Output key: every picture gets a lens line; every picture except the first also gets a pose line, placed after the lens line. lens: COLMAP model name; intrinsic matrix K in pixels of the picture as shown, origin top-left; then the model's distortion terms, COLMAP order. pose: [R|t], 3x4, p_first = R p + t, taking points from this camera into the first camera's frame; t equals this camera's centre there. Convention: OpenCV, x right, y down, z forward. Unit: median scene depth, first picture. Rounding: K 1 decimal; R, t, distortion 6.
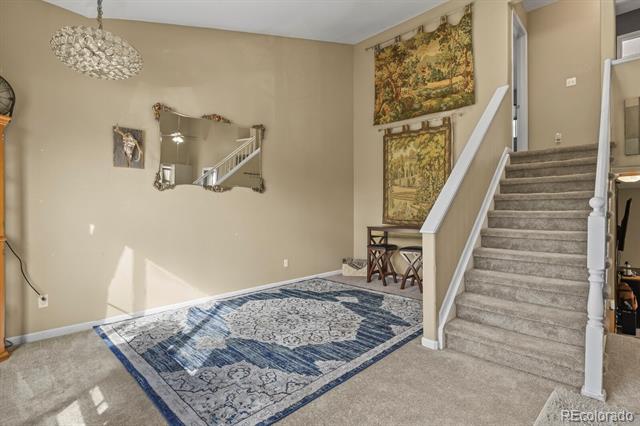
lens RADIAL K [[310.2, 0, 323.3], [0, 310.2, 210.8], [0, 0, 1]] dist [-0.004099, -0.004121]
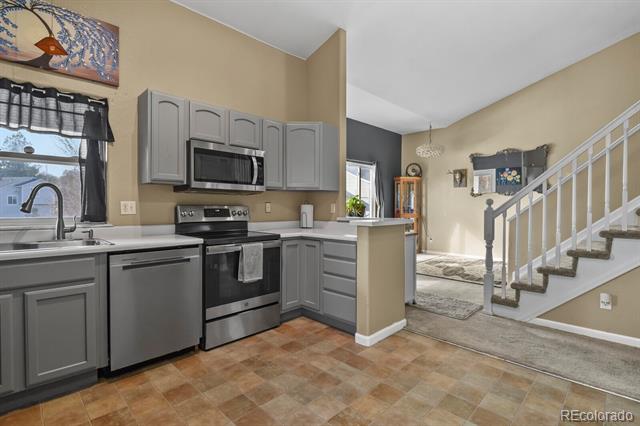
lens RADIAL K [[310.2, 0, 323.3], [0, 310.2, 210.8], [0, 0, 1]] dist [-0.004099, -0.004121]
pose [[-0.001251, 0.013966, -0.999902, 1.142973], [-0.007506, 0.999874, 0.013975, 0.001746], [0.999971, 0.007522, -0.001146, 0.026330]]
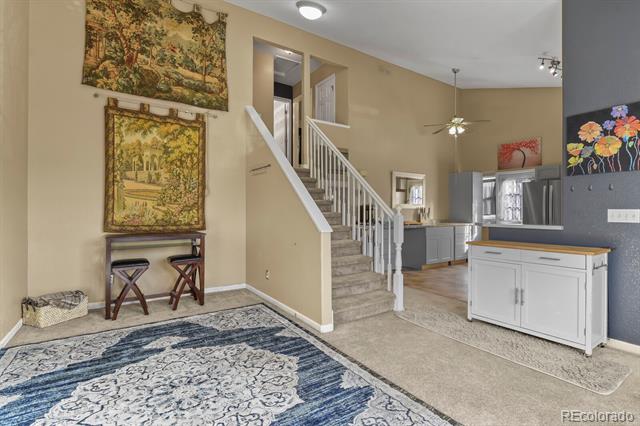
lens RADIAL K [[310.2, 0, 323.3], [0, 310.2, 210.8], [0, 0, 1]] dist [-0.004099, -0.004121]
pose [[0.205103, 0.001527, 0.978739, -0.468335], [0.003920, 0.999989, -0.002381, -0.003338], [-0.978733, 0.004325, 0.205095, 0.460074]]
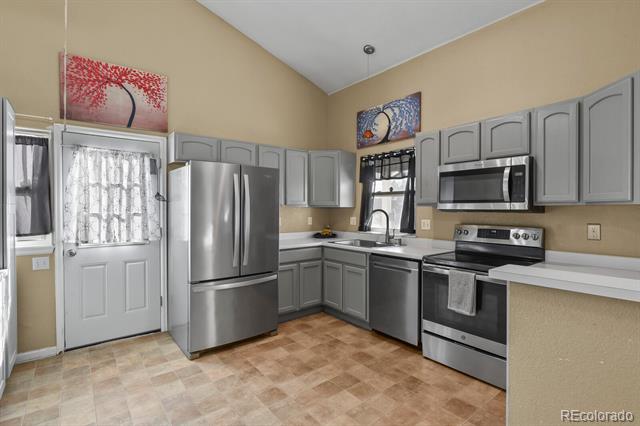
lens RADIAL K [[310.2, 0, 323.3], [0, 310.2, 210.8], [0, 0, 1]] dist [-0.004099, -0.004121]
pose [[-0.993204, -0.000359, 0.116389, 0.714491], [0.000773, 0.999953, 0.009682, -0.035489], [-0.116387, 0.009706, -0.993156, 0.454604]]
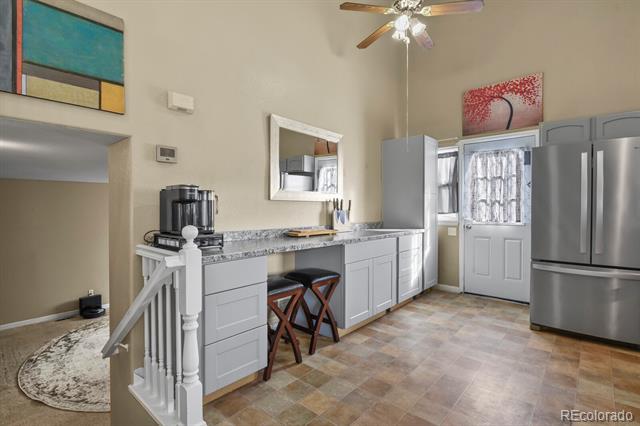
lens RADIAL K [[310.2, 0, 323.3], [0, 310.2, 210.8], [0, 0, 1]] dist [-0.004099, -0.004121]
pose [[-0.052024, -0.008643, 0.998608, 0.397745], [0.003364, 0.999955, 0.008830, -0.000437], [-0.998640, 0.003819, -0.051993, 0.365575]]
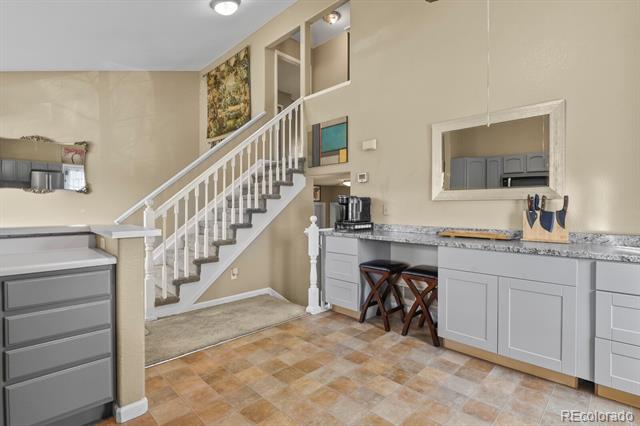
lens RADIAL K [[310.2, 0, 323.3], [0, 310.2, 210.8], [0, 0, 1]] dist [-0.004099, -0.004121]
pose [[0.999976, 0.002943, -0.006233, 0.792733], [-0.002909, 0.999981, 0.005511, 0.002851], [0.006249, -0.005493, 0.999965, -0.283499]]
